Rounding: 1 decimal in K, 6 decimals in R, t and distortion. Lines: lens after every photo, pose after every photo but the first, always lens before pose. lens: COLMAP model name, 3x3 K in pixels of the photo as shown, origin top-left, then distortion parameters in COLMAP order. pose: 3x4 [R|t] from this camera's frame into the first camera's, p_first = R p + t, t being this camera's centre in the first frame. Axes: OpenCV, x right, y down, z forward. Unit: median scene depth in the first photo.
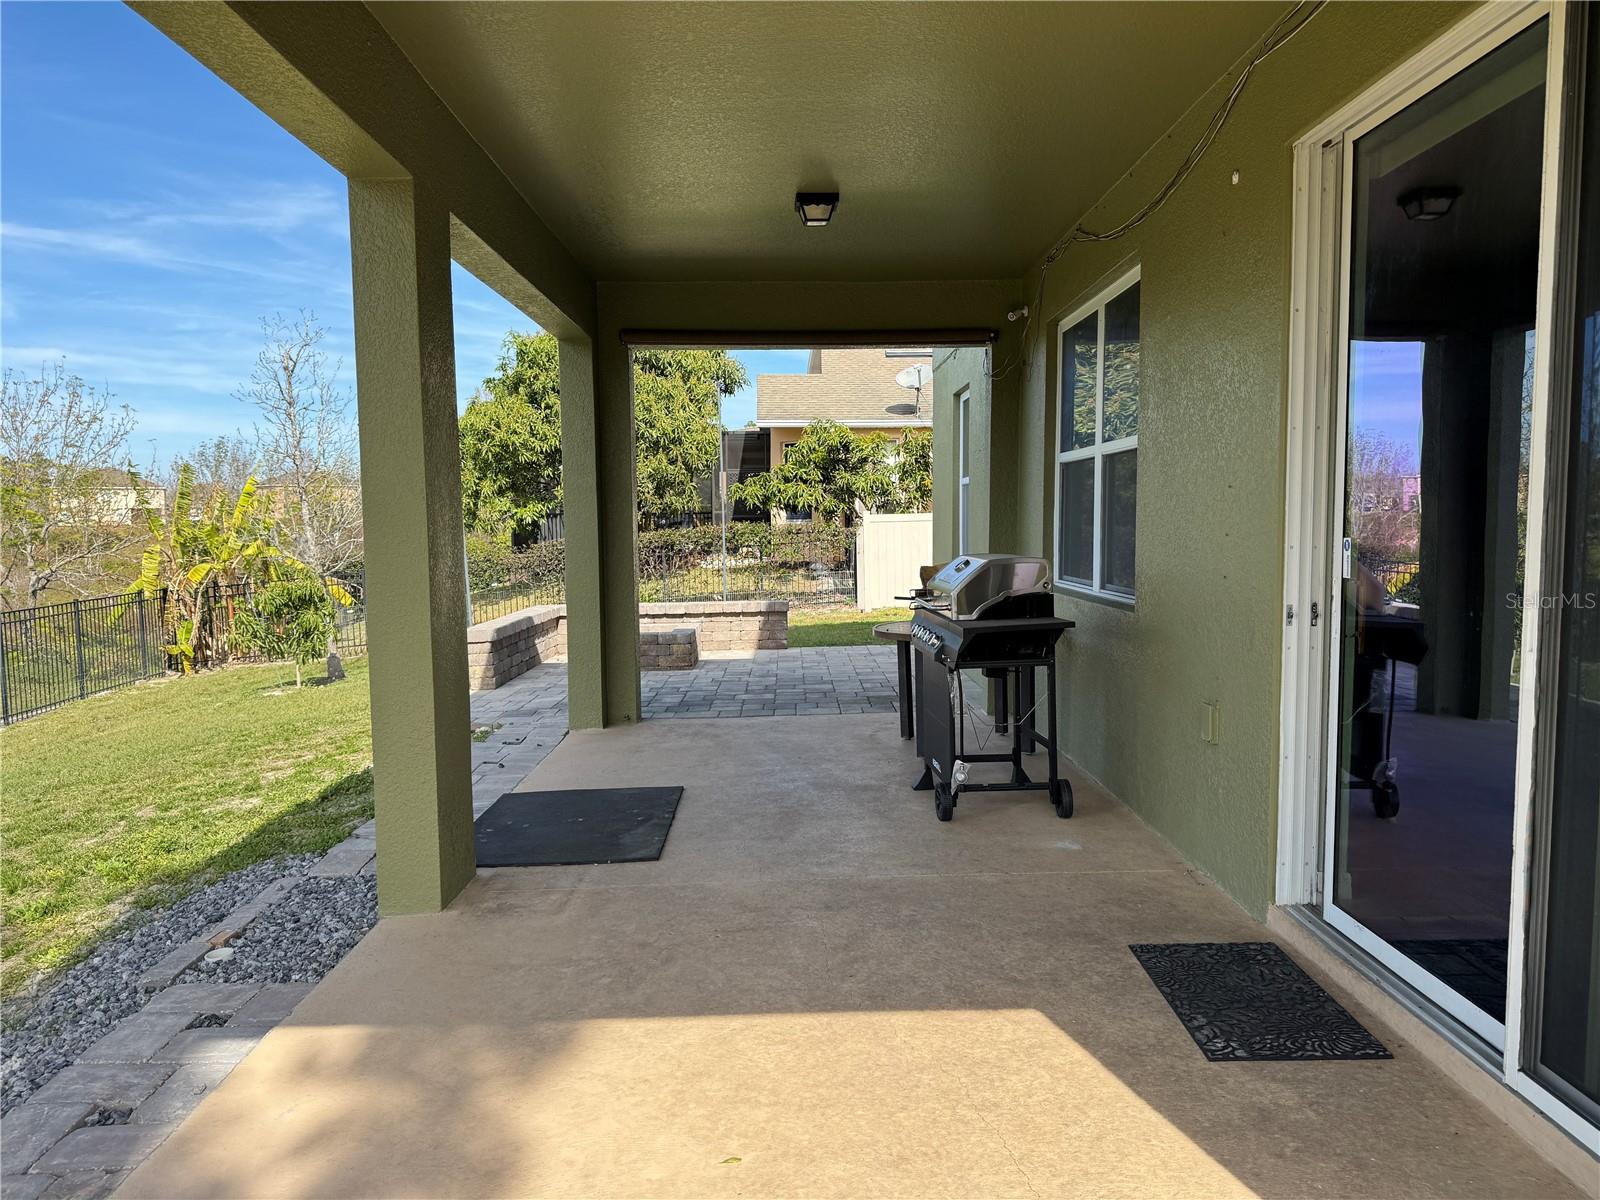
lens RADIAL K [[1108.3, 0, 800.0], [0, 1108.3, 600.0], [0, 0, 1]] dist [0.186650, -0.300441]
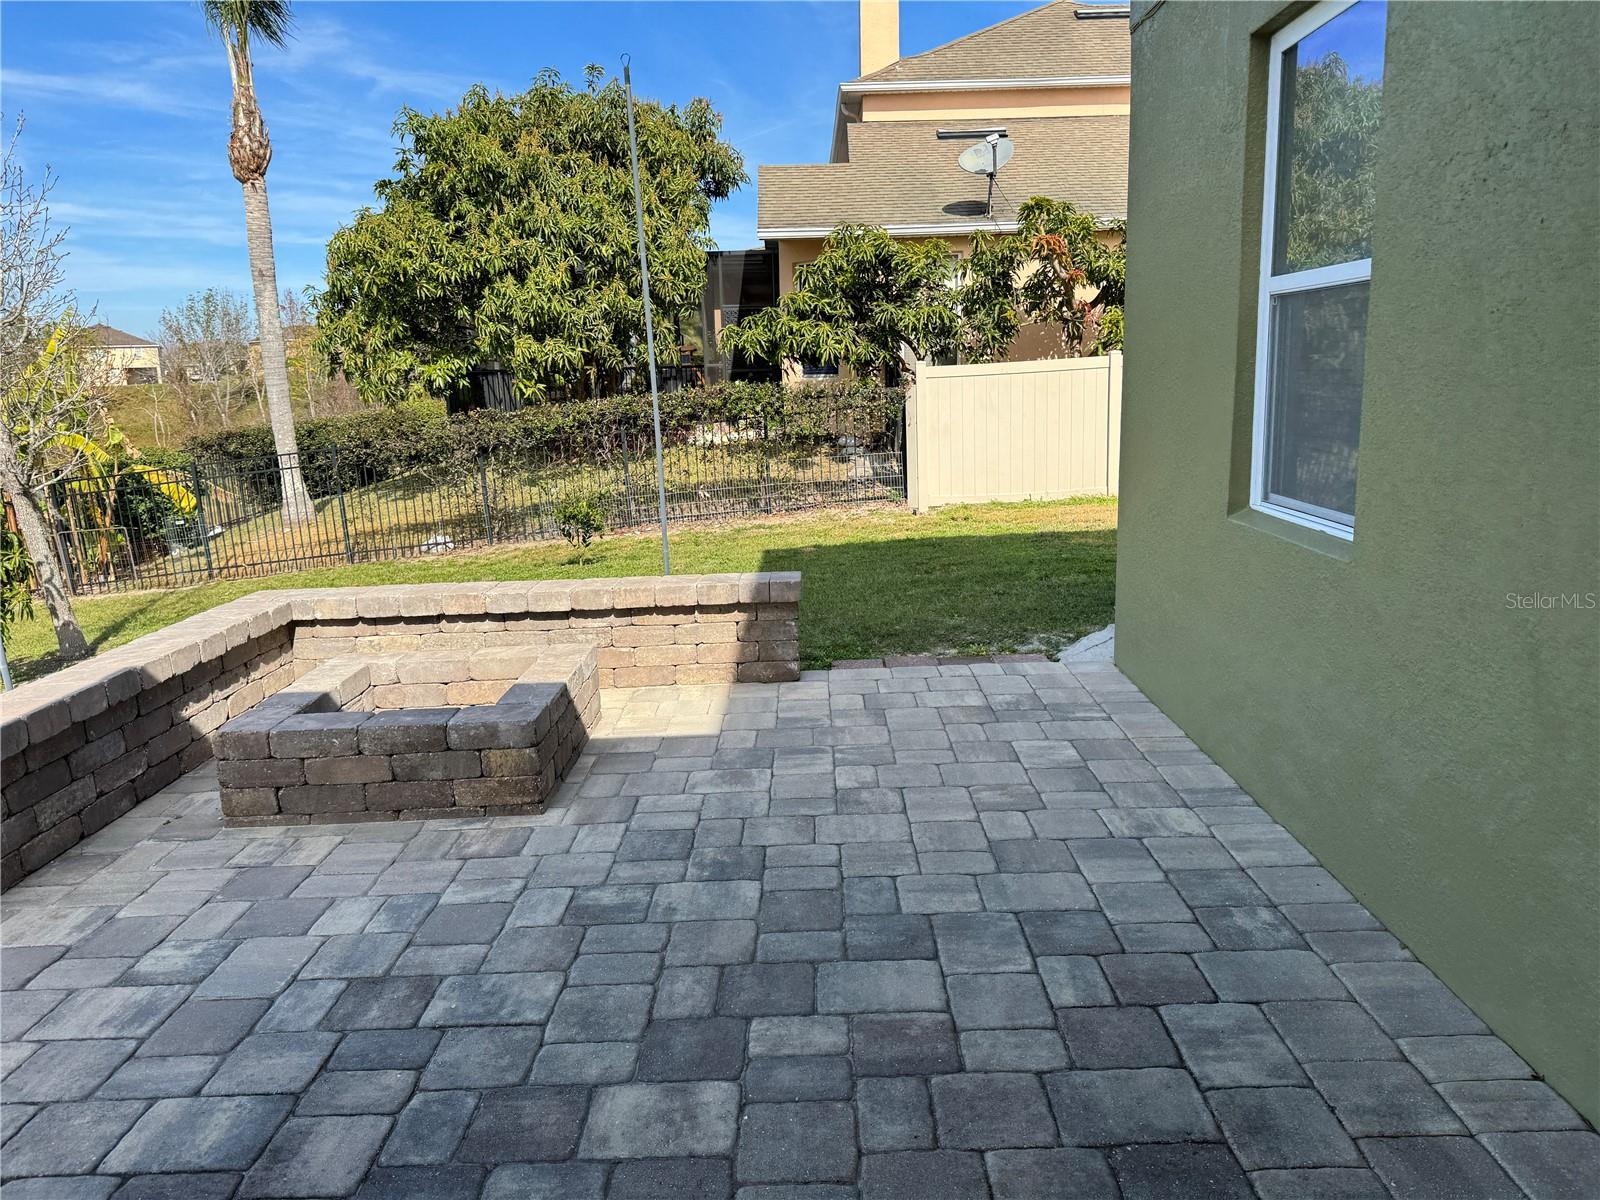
lens RADIAL K [[1108.3, 0, 800.0], [0, 1108.3, 600.0], [0, 0, 1]] dist [0.186650, -0.300441]
pose [[0.999581, -0.017096, -0.023366, 0.000030], [0.020051, 0.990950, 0.132729, -0.026597], [0.020885, -0.133142, 0.990877, 0.288884]]
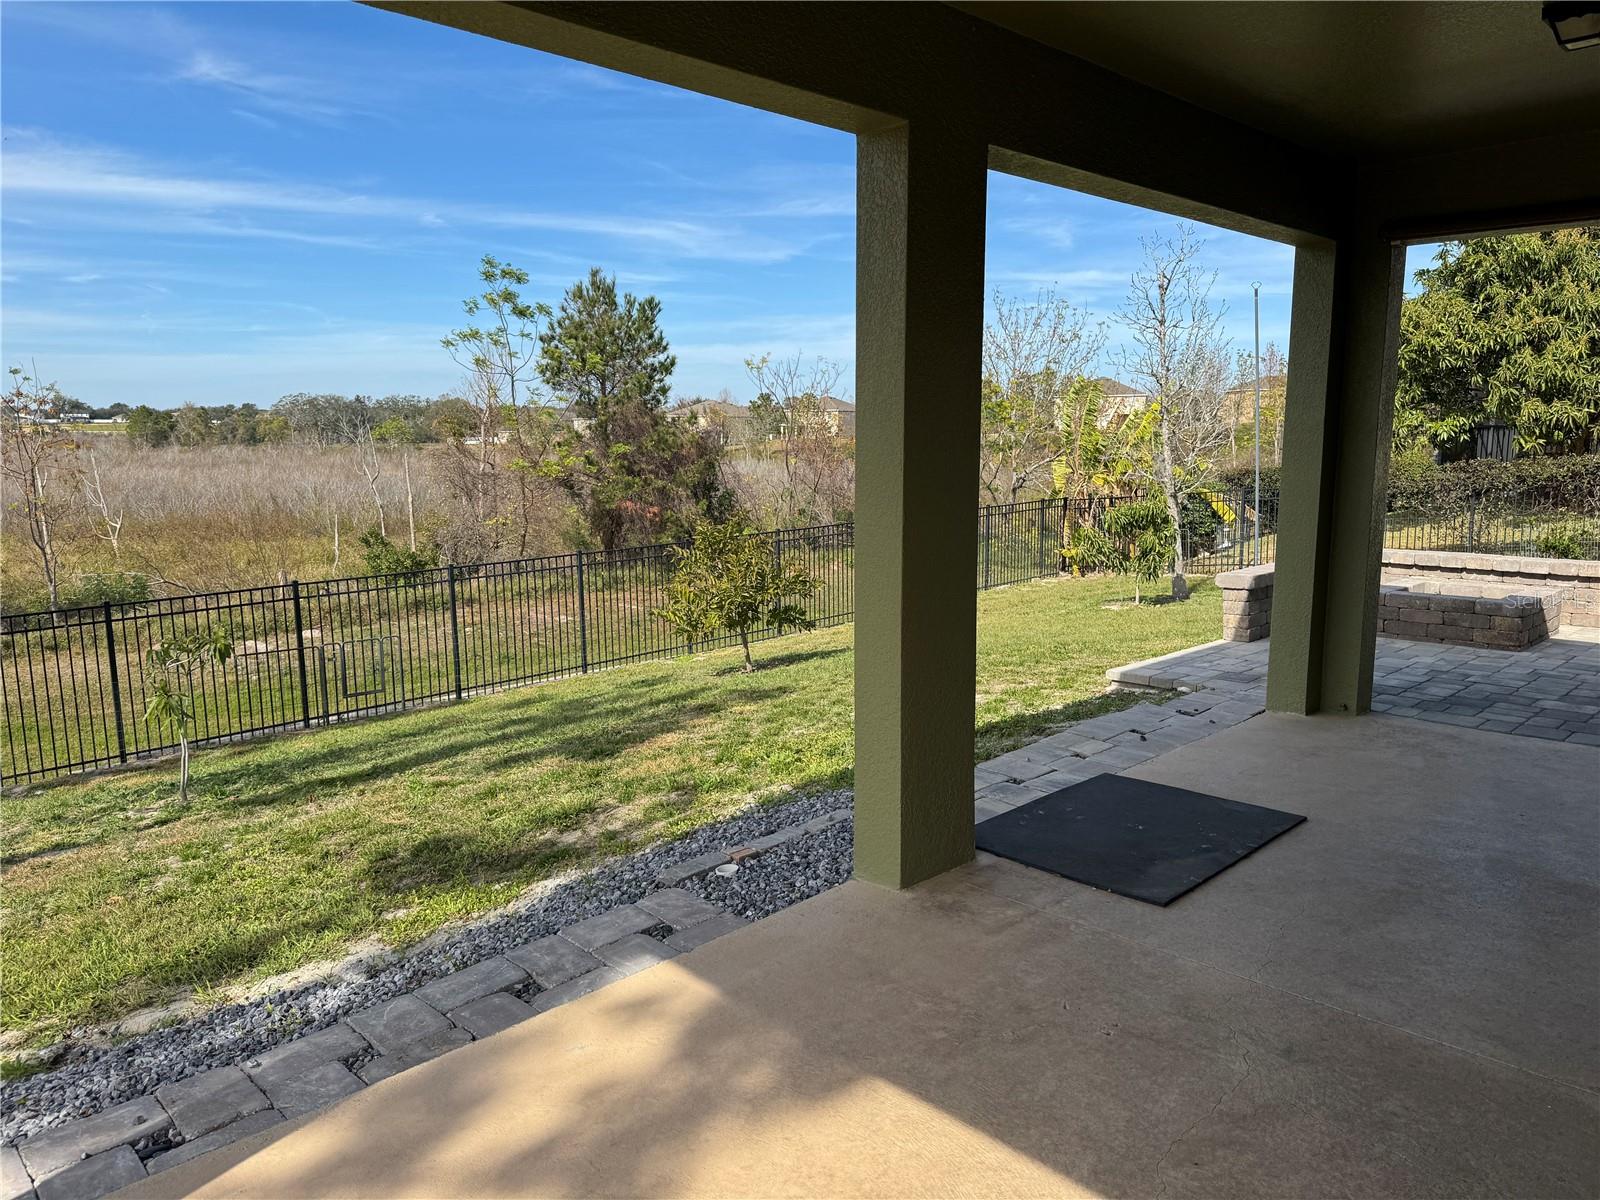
lens RADIAL K [[1131.1, 0, 800.0], [0, 1131.1, 600.0], [0, 0, 1]] dist [0.003630, -0.003760]
pose [[0.689965, 0.116910, -0.714339, 0.051314], [-0.057146, 0.992588, 0.107253, -0.012760], [0.721584, -0.033179, 0.691532, 0.049584]]
